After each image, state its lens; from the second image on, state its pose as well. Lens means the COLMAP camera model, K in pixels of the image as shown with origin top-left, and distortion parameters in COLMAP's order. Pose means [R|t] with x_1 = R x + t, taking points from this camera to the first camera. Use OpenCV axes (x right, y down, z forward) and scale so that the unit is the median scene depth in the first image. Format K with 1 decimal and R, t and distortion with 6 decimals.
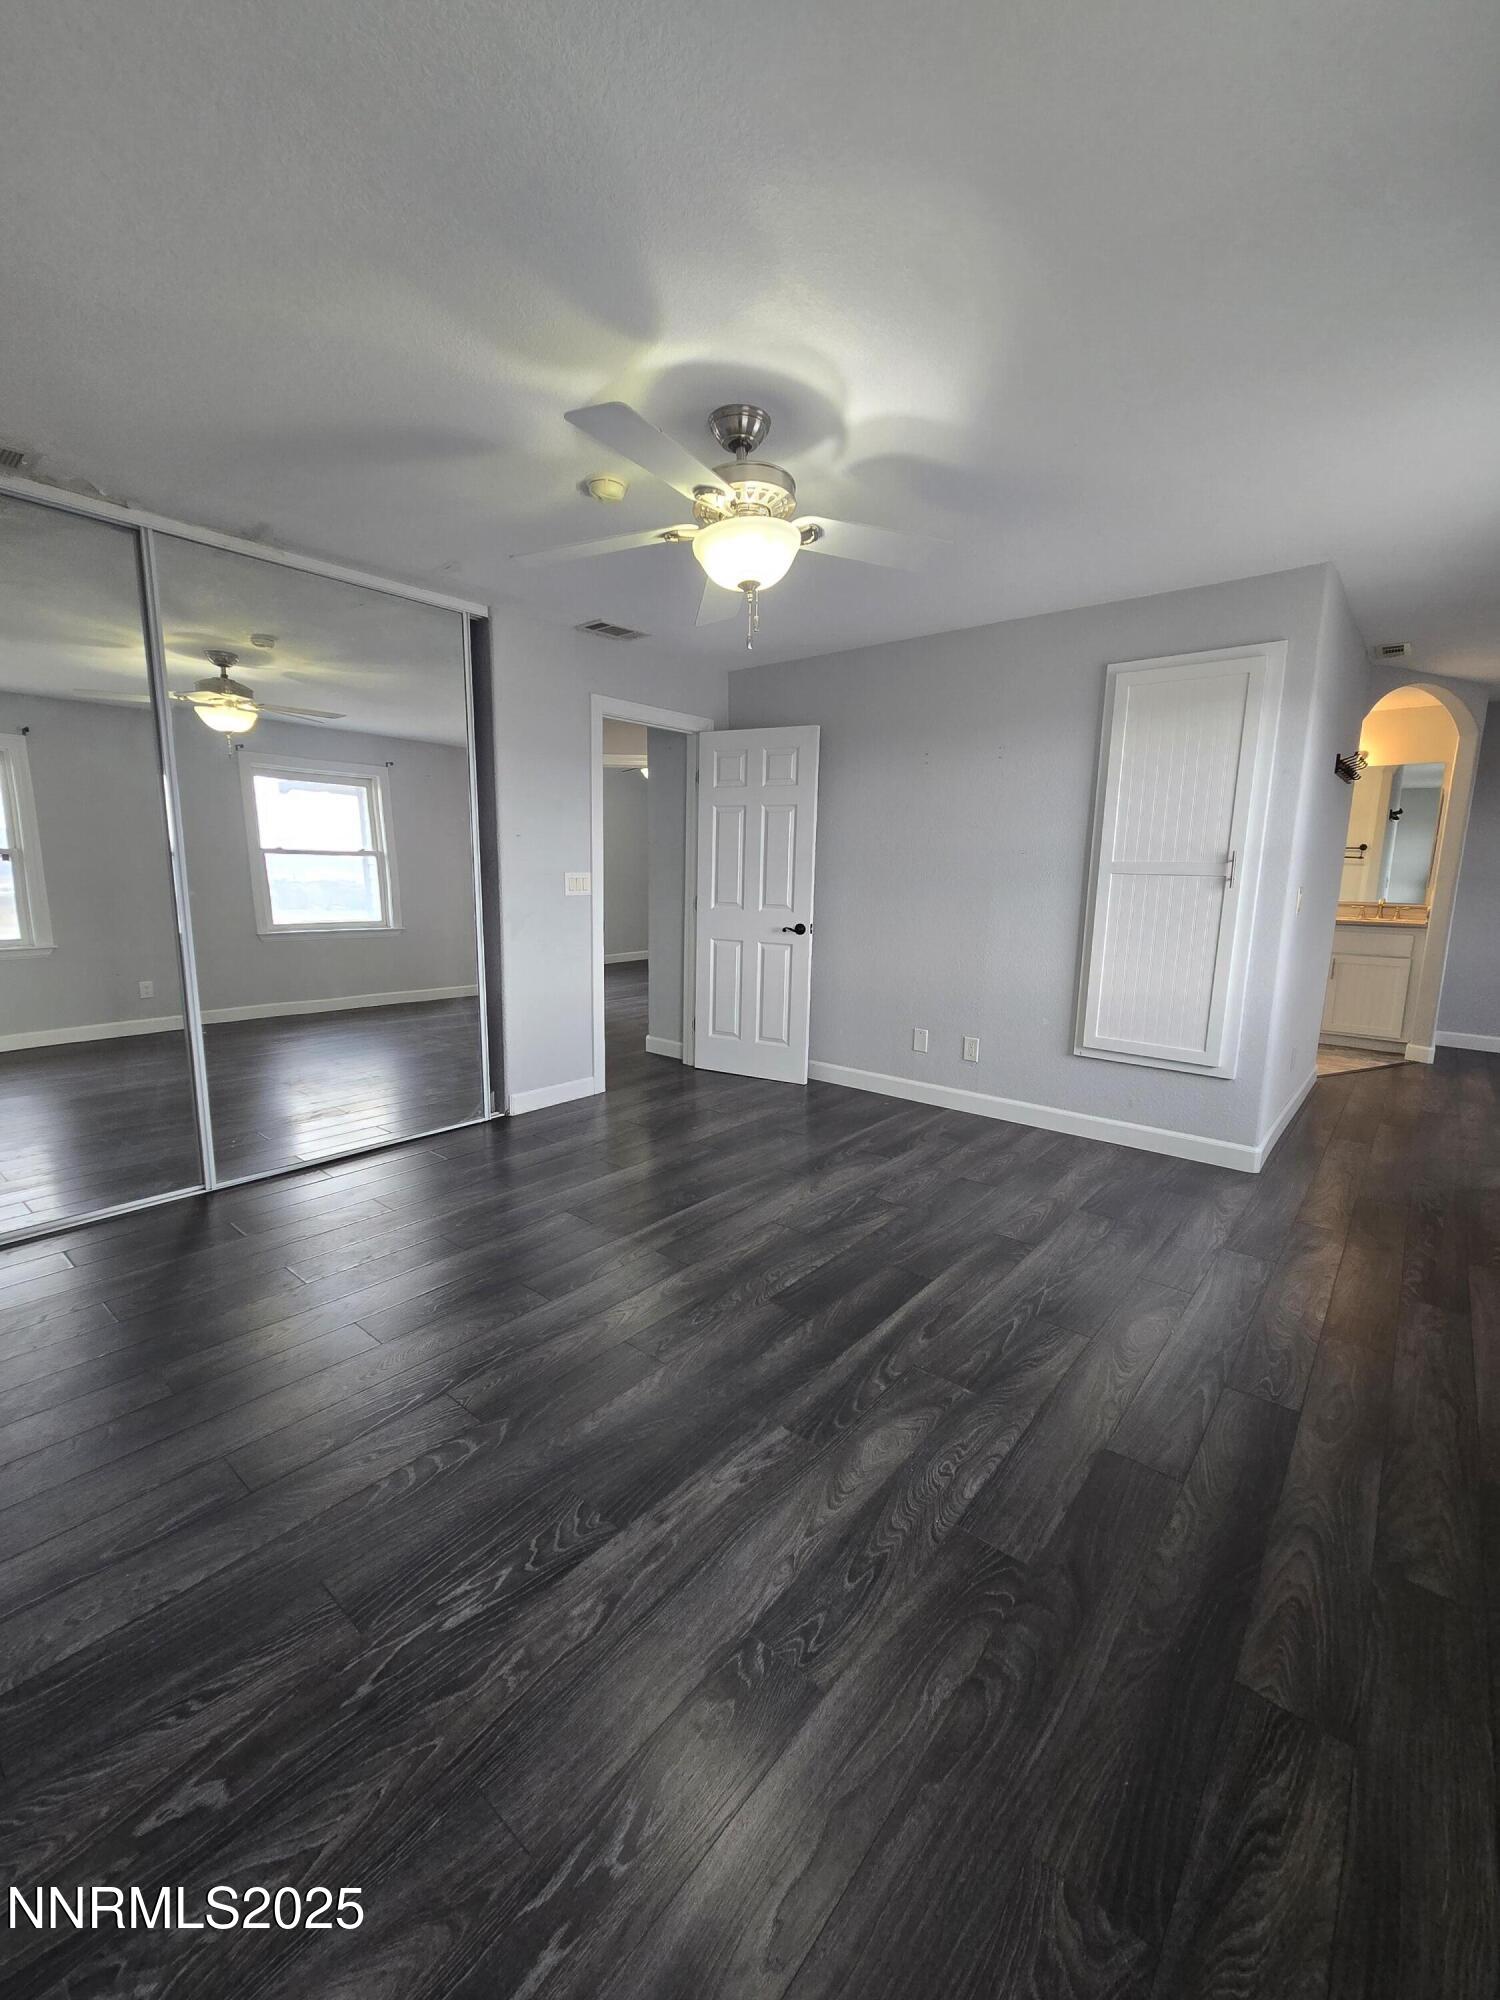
lens RADIAL K [[811.5, 0, 741.6], [0, 811.5, 1005.2], [0, 0, 1]] dist [-0.001251, -0.000005]
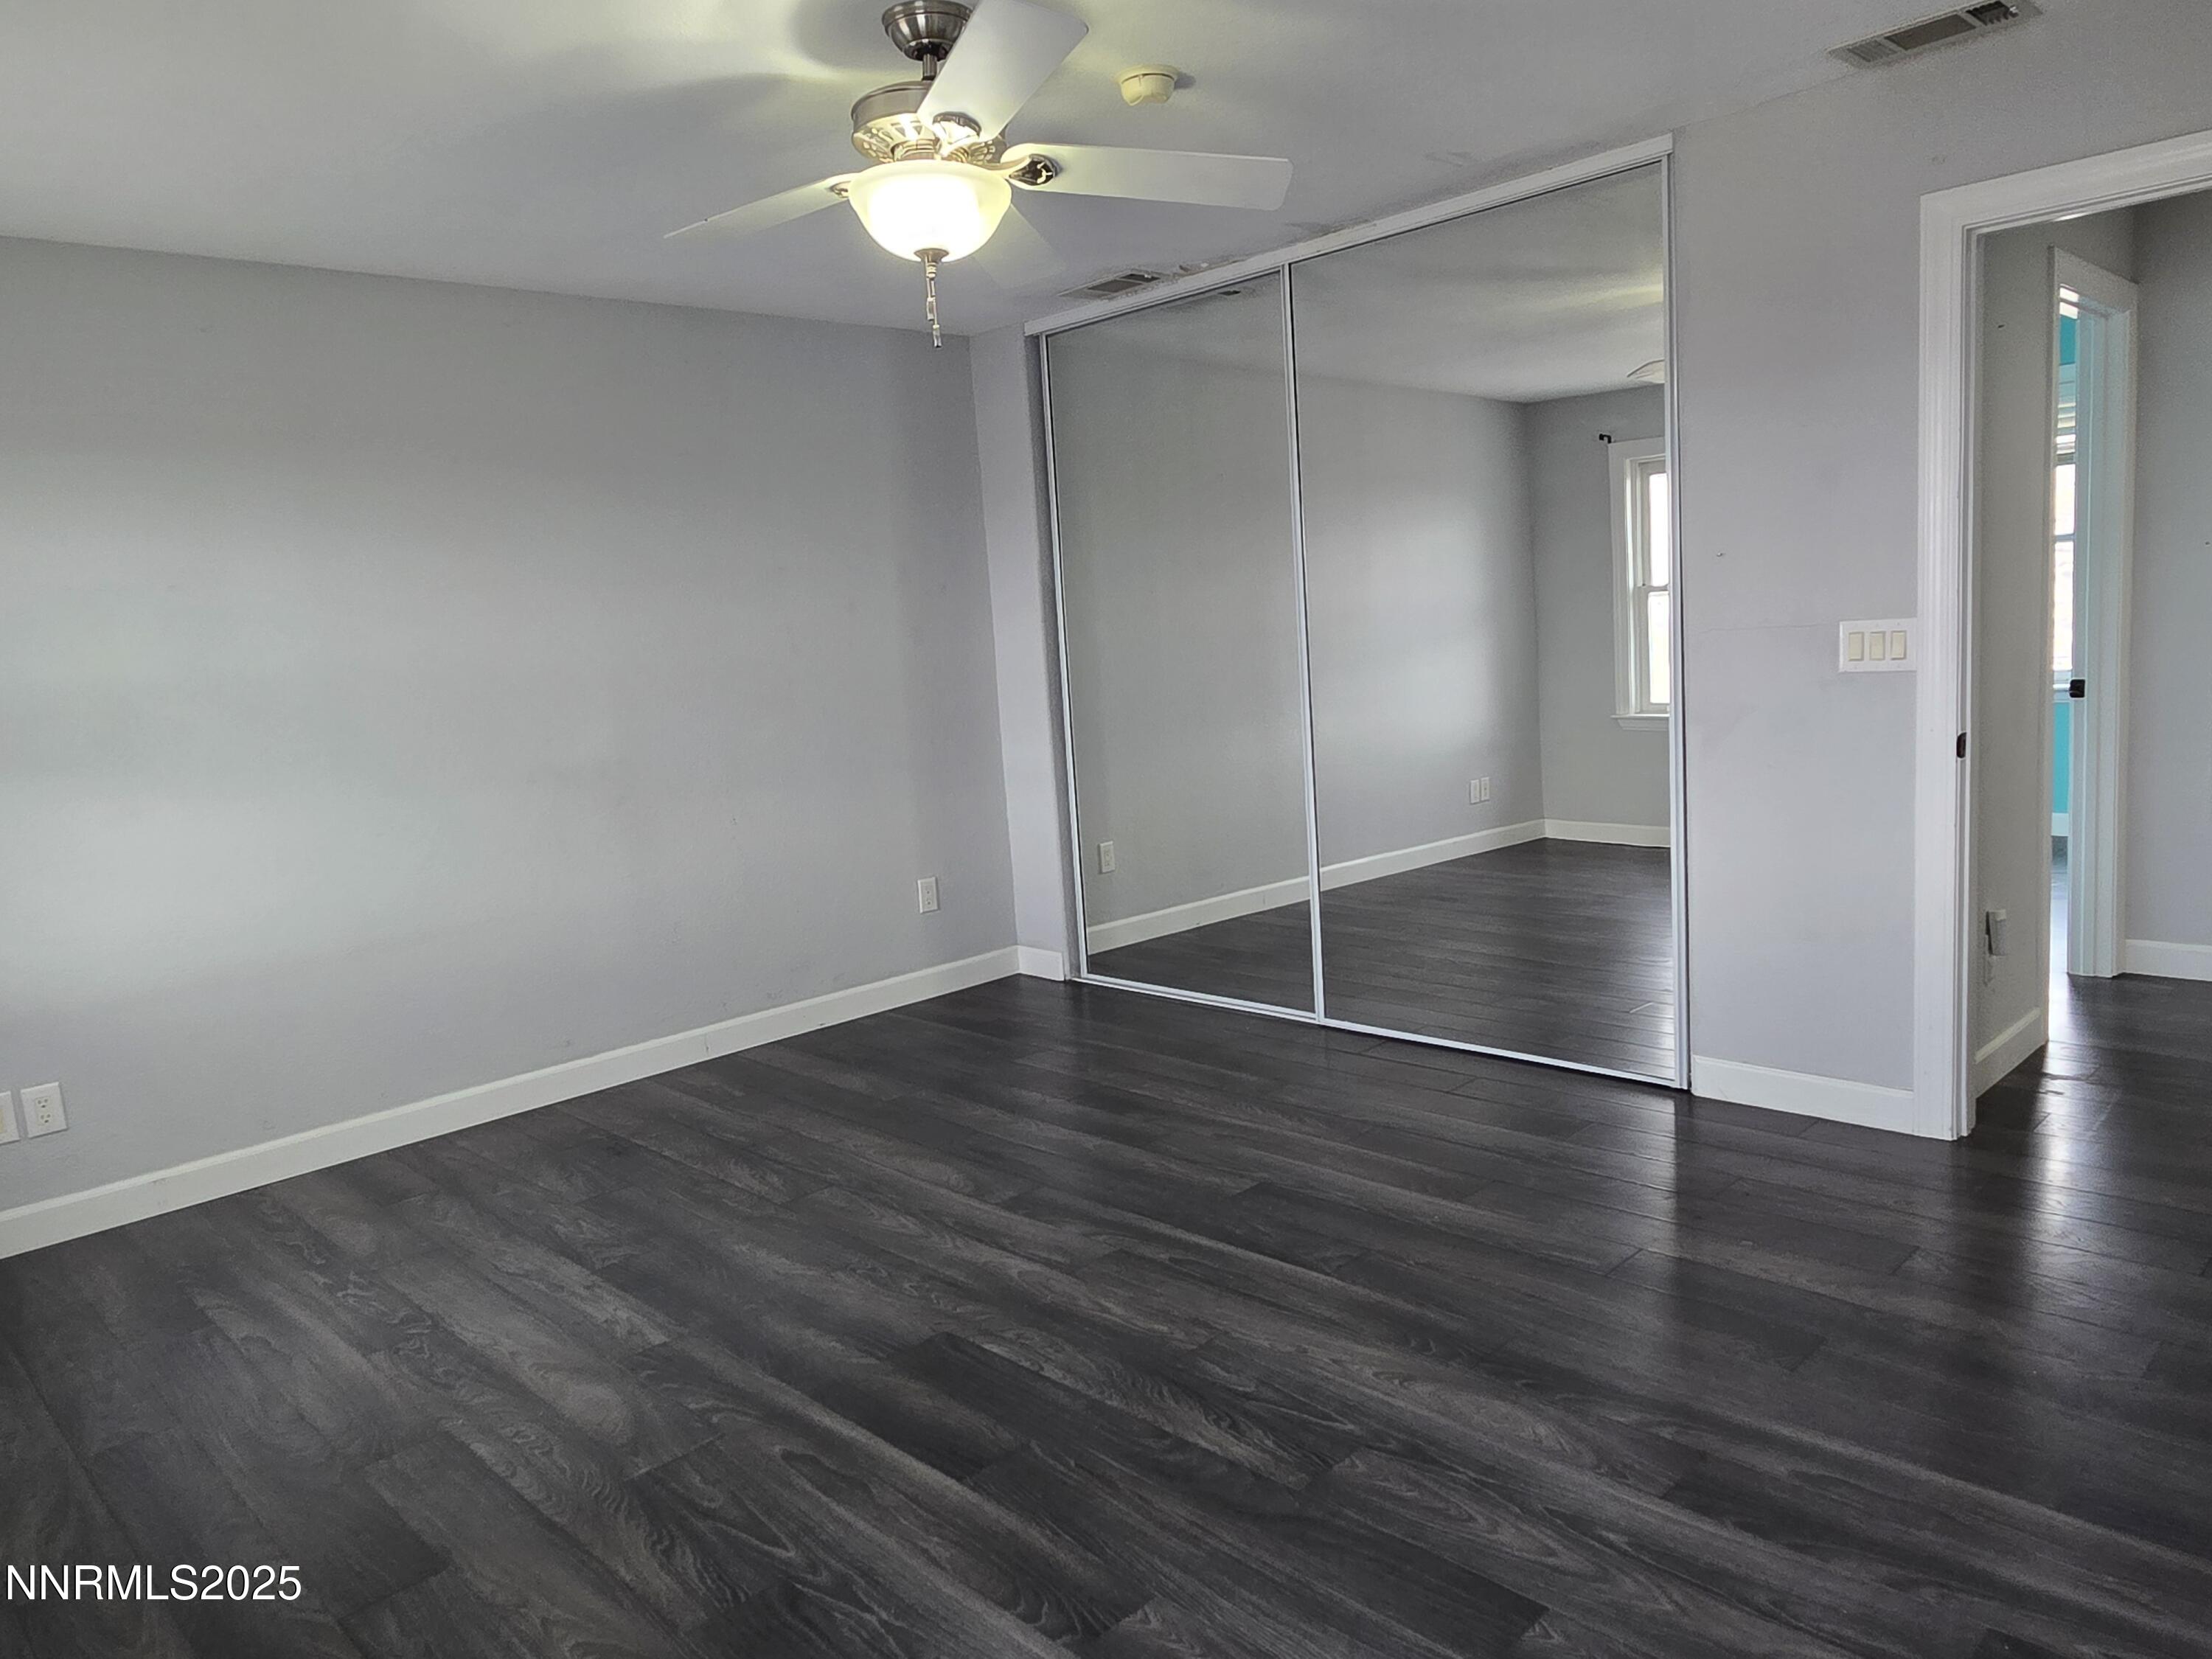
lens RADIAL K [[1507.3, 0, 1105.1], [0, 1507.3, 834.5], [0, 0, 1]] dist [0.003380, 0.000766]
pose [[-0.093986, 0.129317, -0.987139, 1.117785], [-0.102085, 0.985050, 0.138763, -0.203048], [0.990326, 0.113814, -0.079379, 1.128088]]
